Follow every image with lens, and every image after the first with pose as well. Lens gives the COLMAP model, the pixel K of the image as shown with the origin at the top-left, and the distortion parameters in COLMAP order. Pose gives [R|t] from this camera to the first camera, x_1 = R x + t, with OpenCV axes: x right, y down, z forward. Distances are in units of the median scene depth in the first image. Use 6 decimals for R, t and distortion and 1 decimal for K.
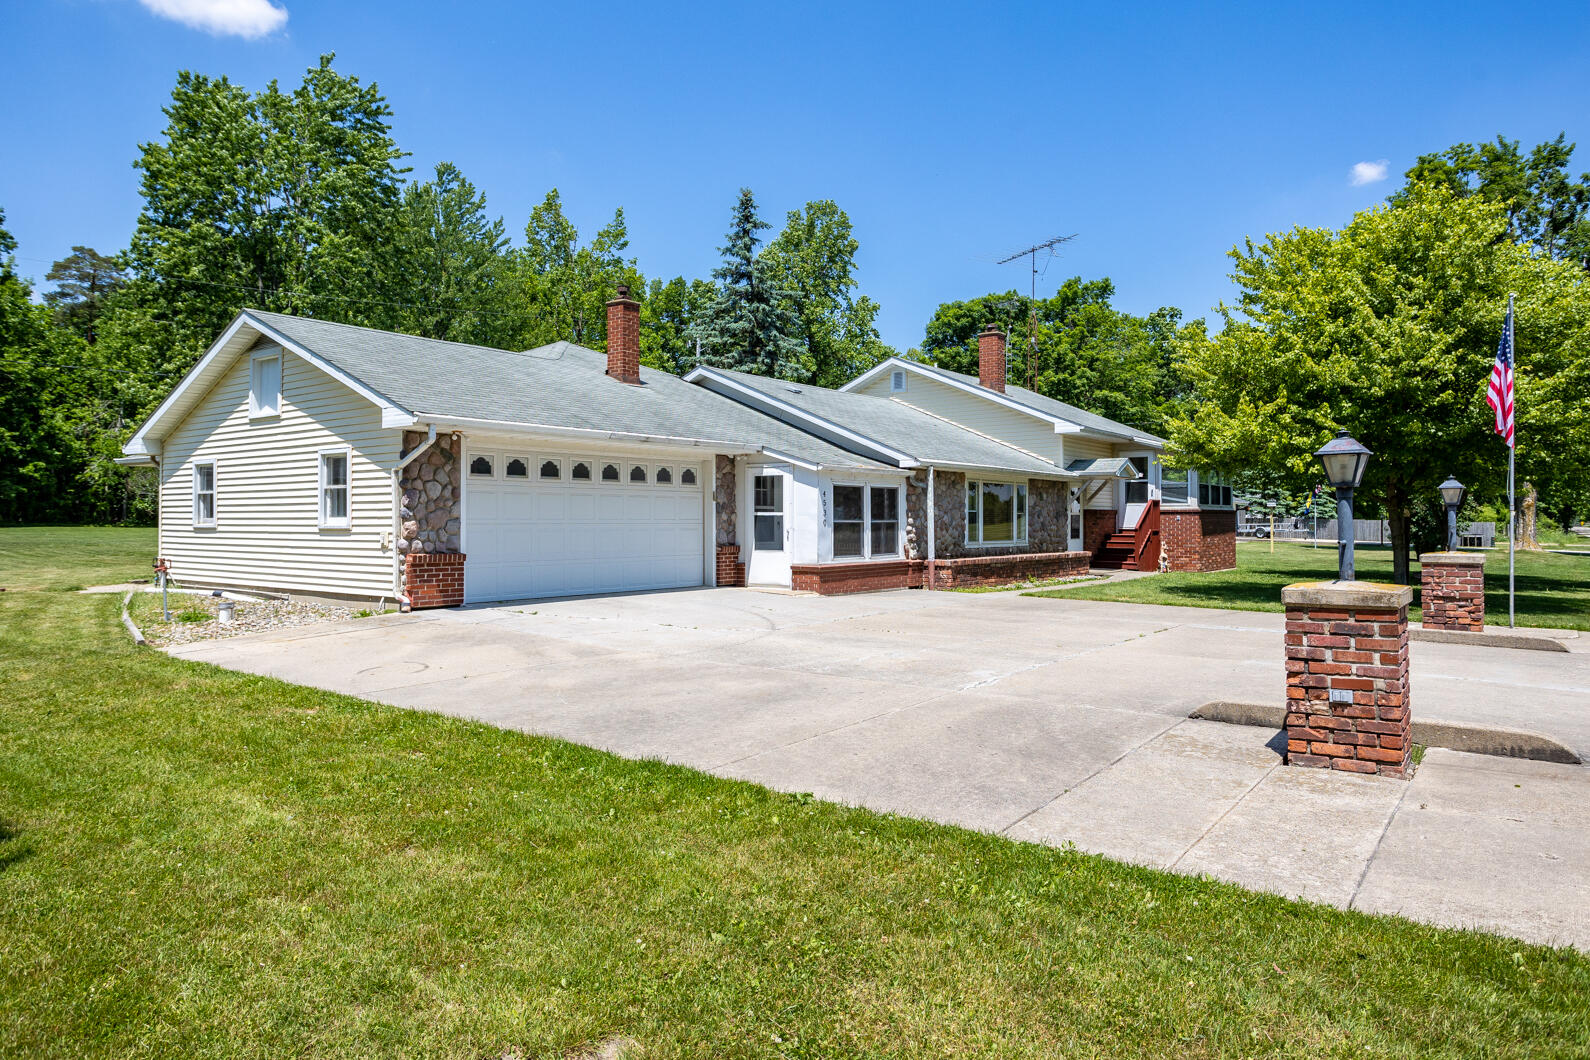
lens RADIAL K [[1022.0, 0, 794.6], [0, 1022.0, 504.0], [0, 0, 1]] dist [-0.029204, 0.035089]
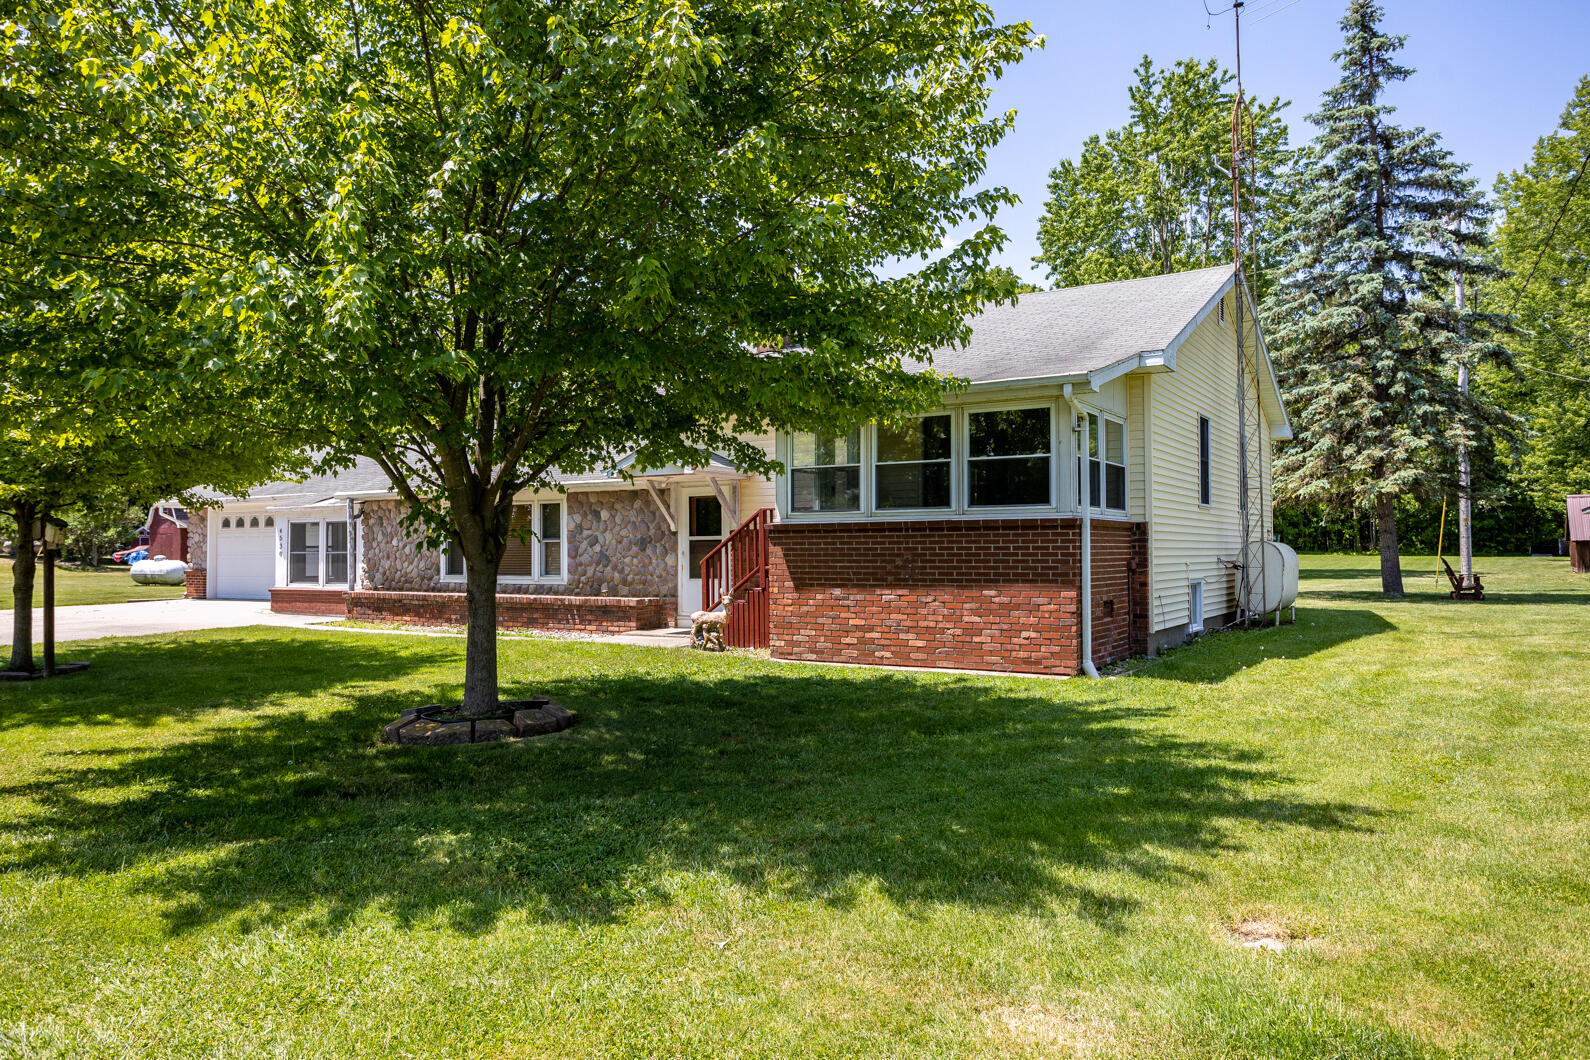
lens RADIAL K [[1101.9, 0, 795.0], [0, 1101.9, 530.0], [0, 0, 1]] dist [0.001778, 0.000312]
pose [[0.091068, -0.008050, -0.995812, 1.239683], [0.032683, 0.999453, -0.005090, 0.013429], [0.995308, -0.032082, 0.091281, 1.309884]]
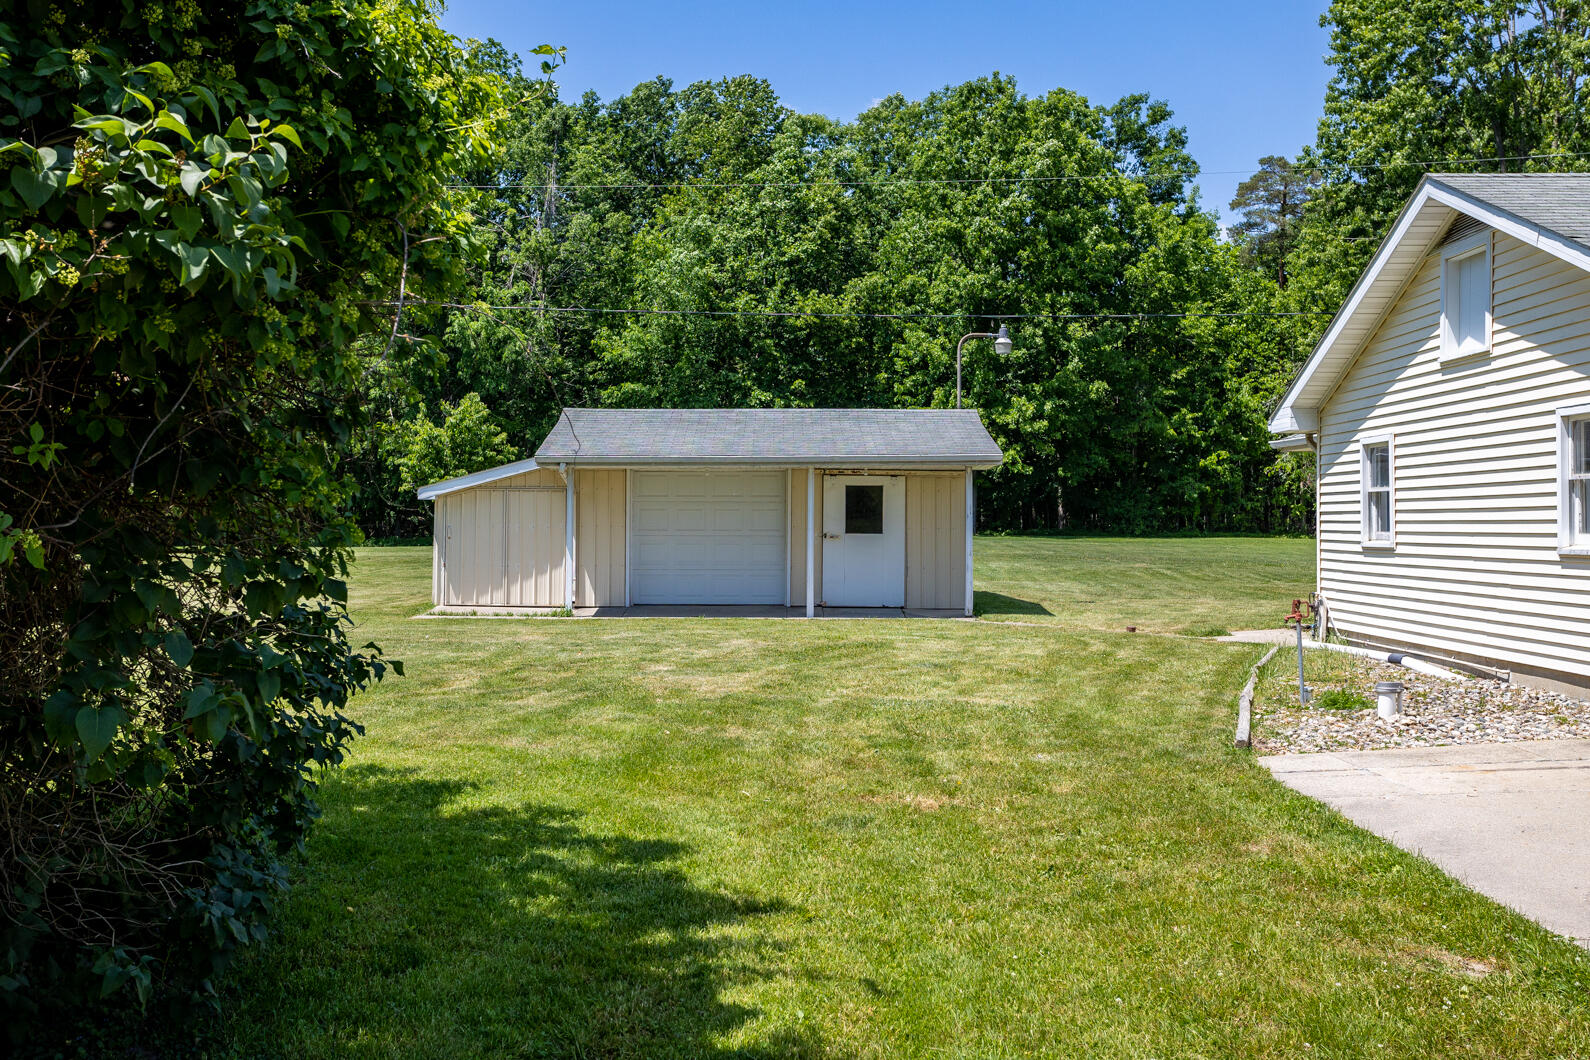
lens RADIAL K [[1575.7, 0, 753.6], [0, 1575.7, 479.4], [0, 0, 1]] dist [-0.052734, 0.129848]
pose [[0.588972, -0.018923, -0.807932, -0.035317], [0.006039, 0.999801, -0.019014, -0.001629], [0.808131, 0.006319, 0.588969, 0.122115]]
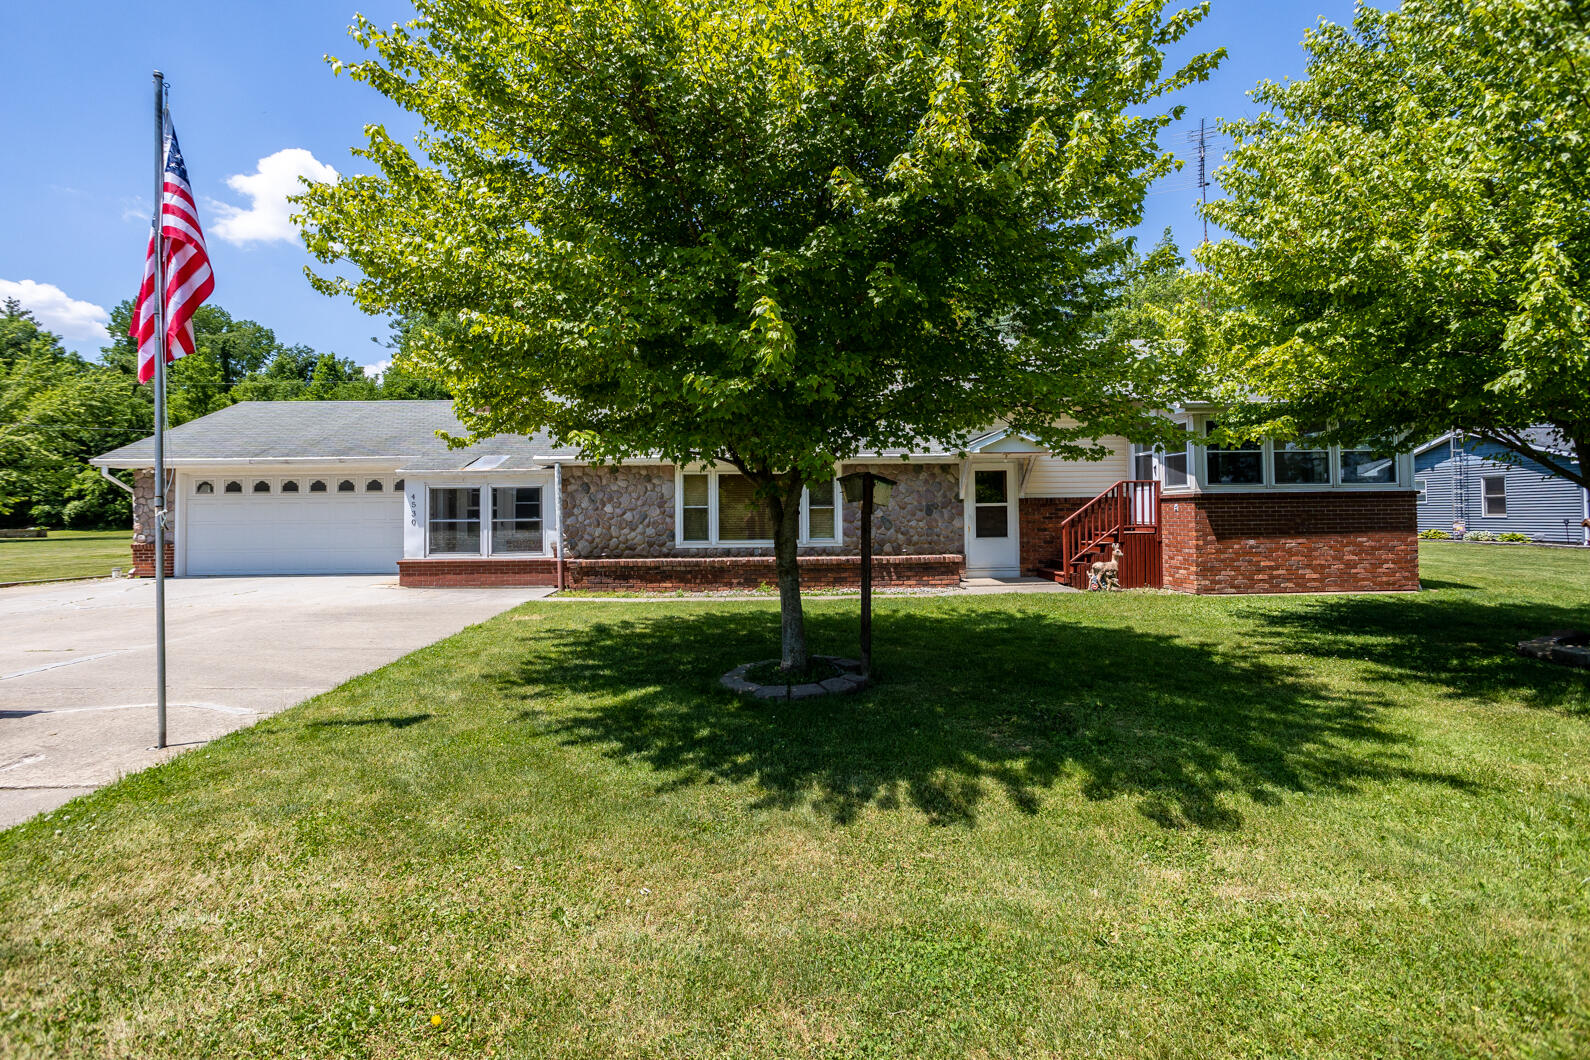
lens RADIAL K [[774.1, 0, 789.4], [0, 774.1, 513.4], [0, 0, 1]] dist [-0.060280, 0.038696]
pose [[0.632371, -0.004339, -0.774653, 0.821381], [0.024855, 0.999583, 0.014691, 0.005187], [0.774266, -0.028544, 0.632216, 0.688604]]
